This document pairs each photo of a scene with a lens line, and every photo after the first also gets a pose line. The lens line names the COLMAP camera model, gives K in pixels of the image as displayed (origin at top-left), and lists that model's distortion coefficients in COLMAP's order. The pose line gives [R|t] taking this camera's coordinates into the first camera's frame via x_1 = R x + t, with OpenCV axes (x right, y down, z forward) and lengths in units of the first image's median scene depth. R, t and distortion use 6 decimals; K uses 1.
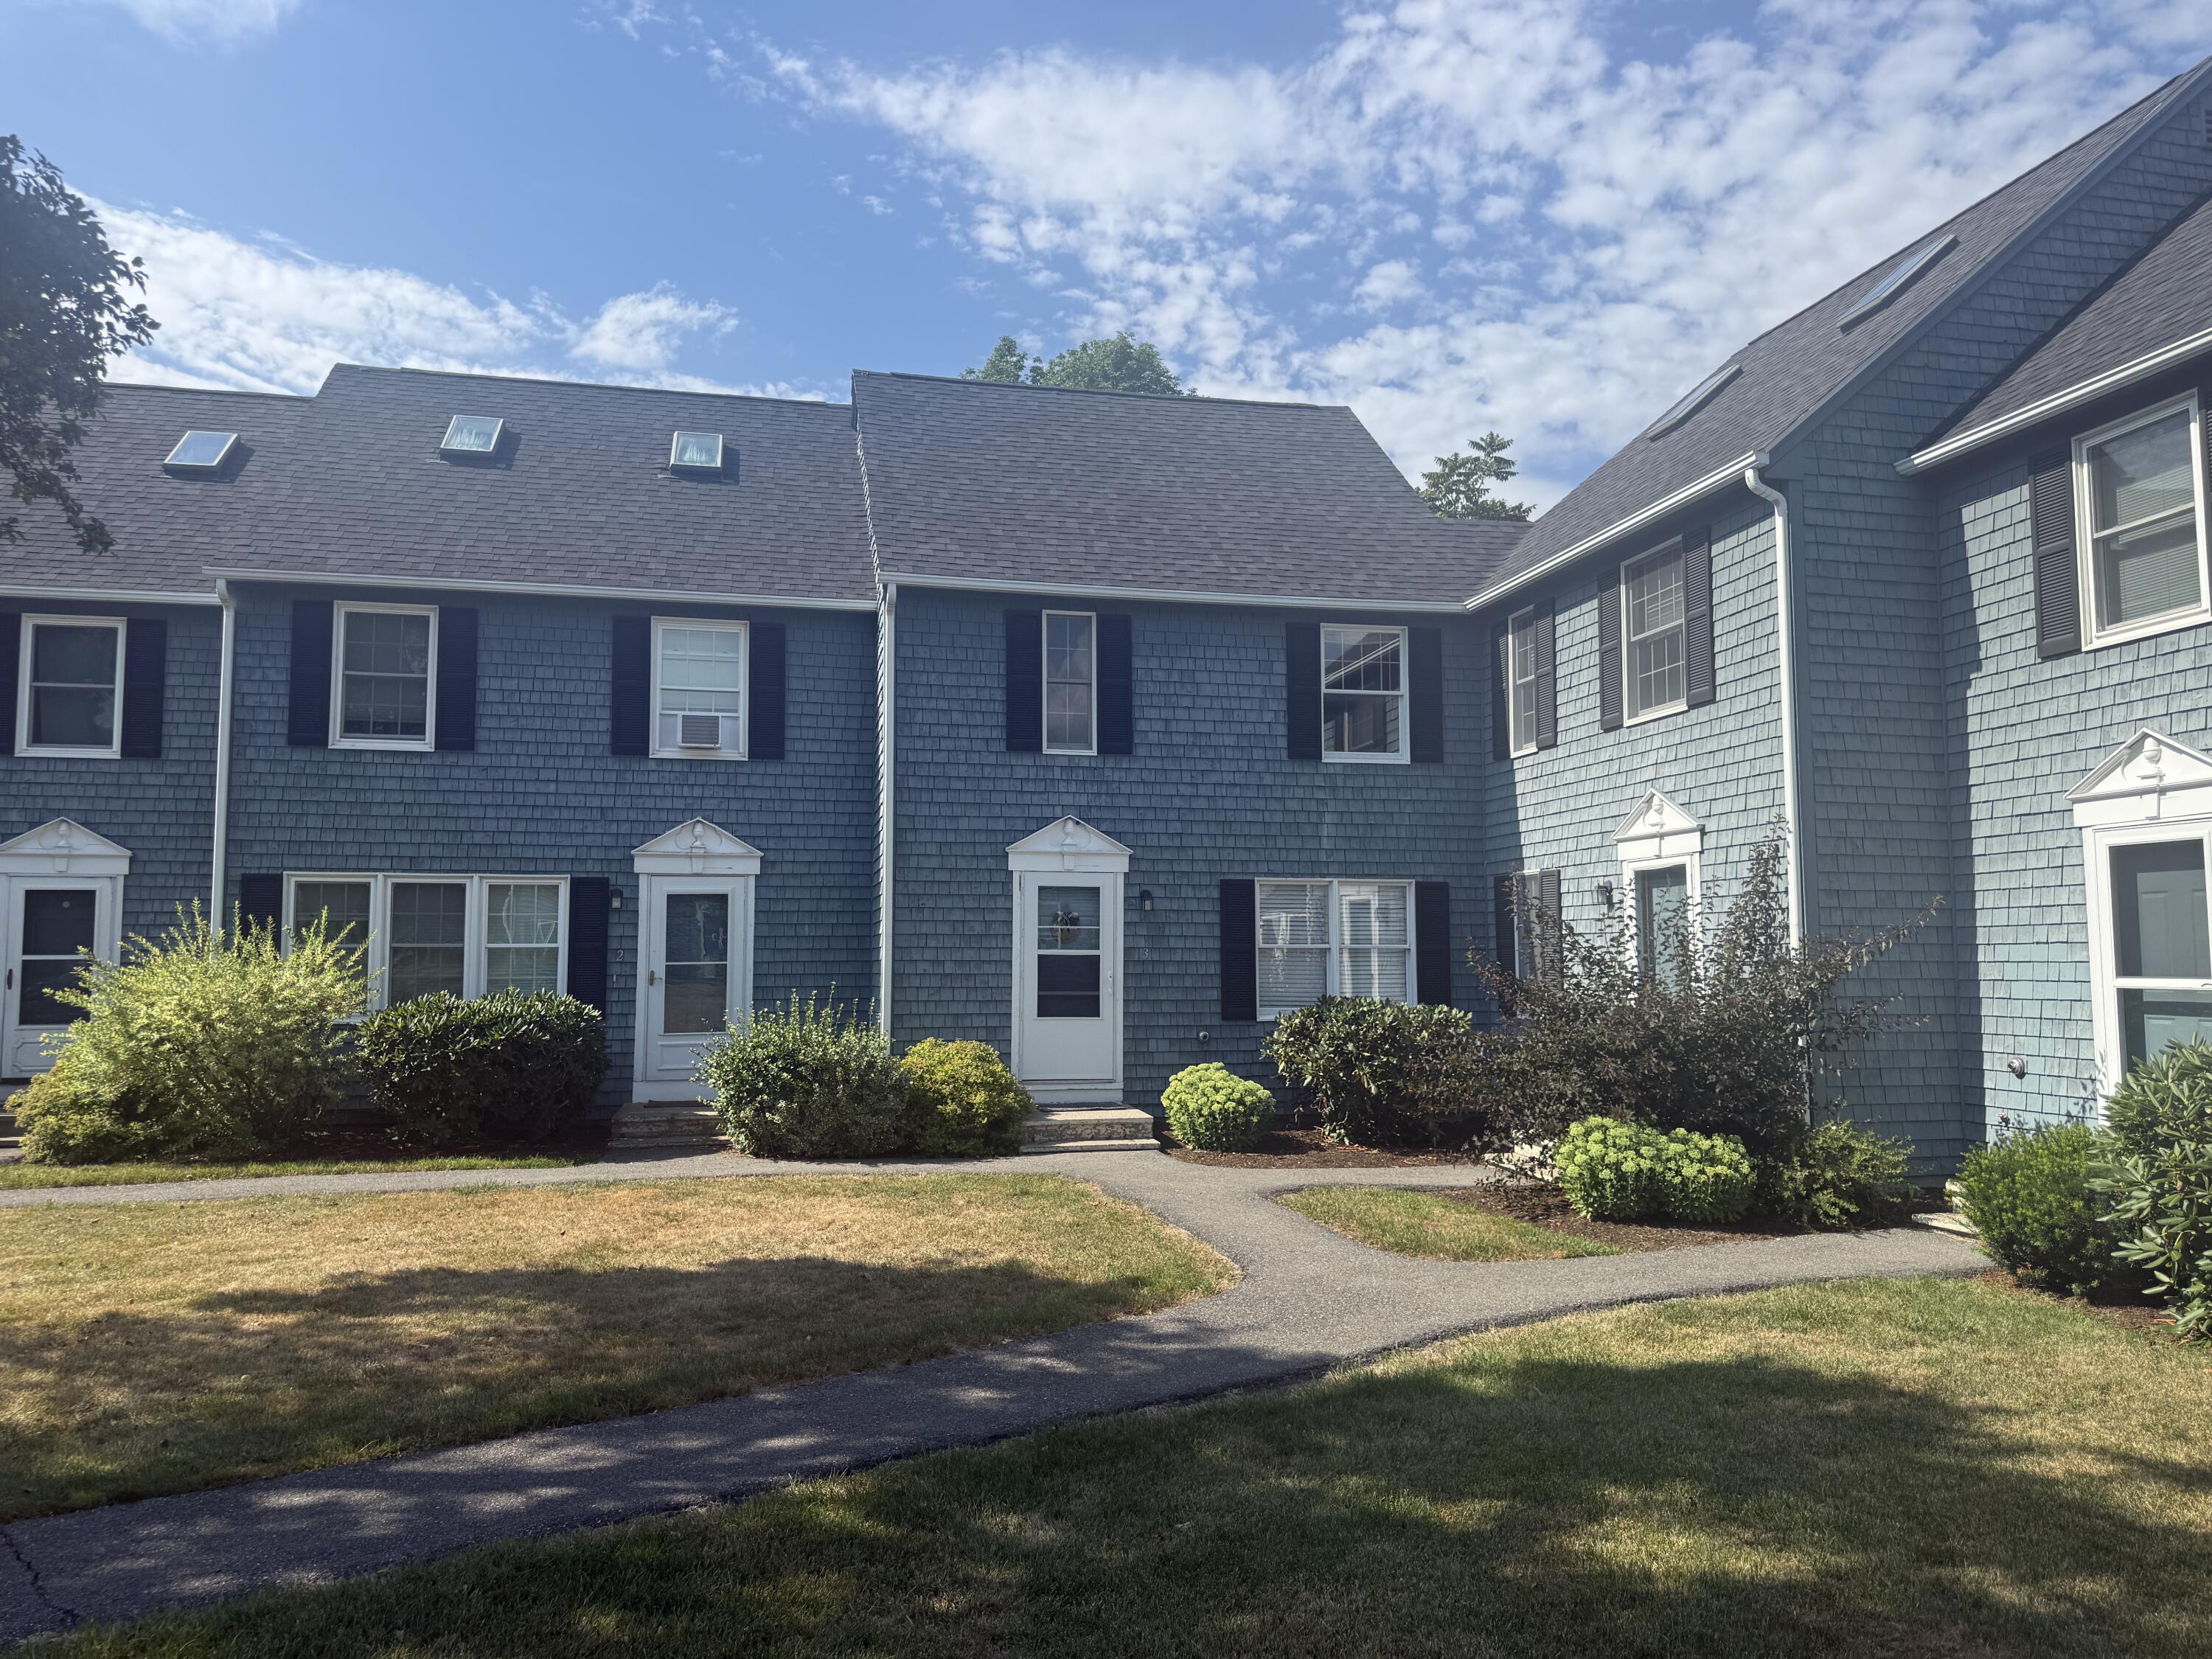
lens RADIAL K [[1564.8, 0, 1098.6], [0, 1564.8, 838.1], [0, 0, 1]] dist [0.045358, -0.052559]
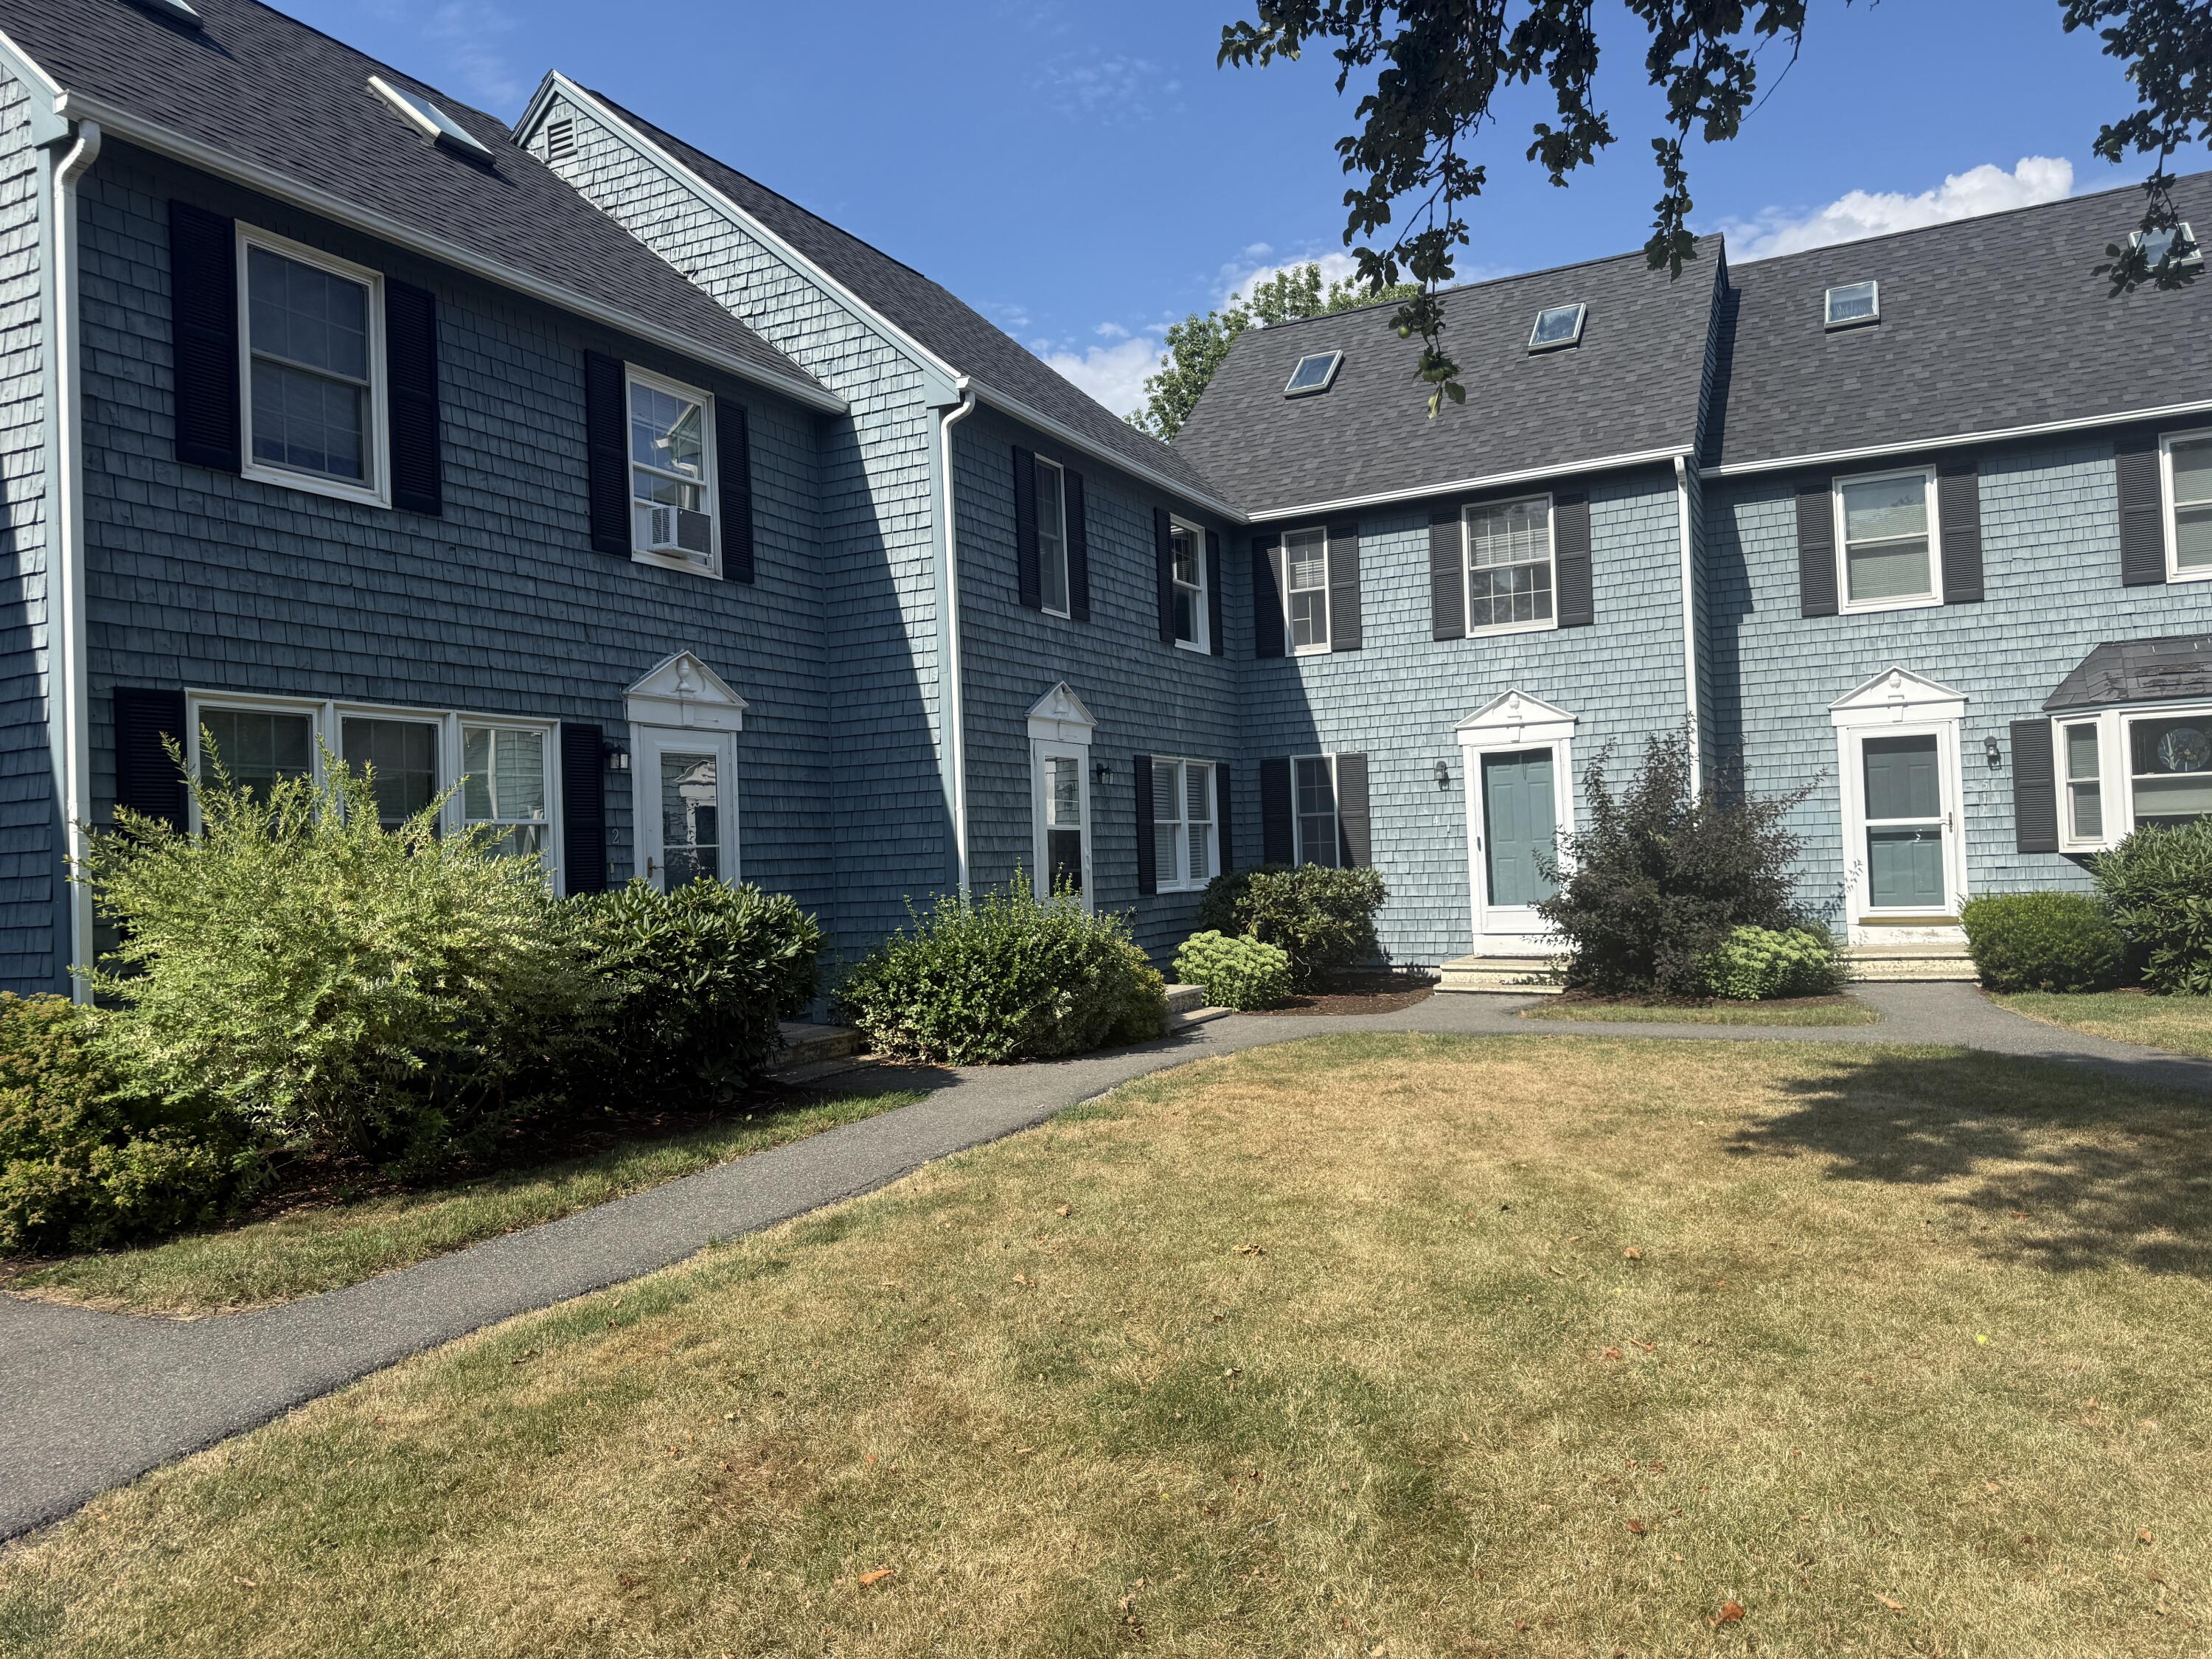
lens RADIAL K [[1564.8, 0, 1109.9], [0, 1564.8, 830.3], [0, 0, 1]] dist [0.045358, -0.052559]
pose [[0.637188, -0.007384, 0.770673, -0.729064], [-0.024190, 0.999270, 0.029574, 0.046862], [-0.770329, -0.037487, 0.636544, 0.384025]]
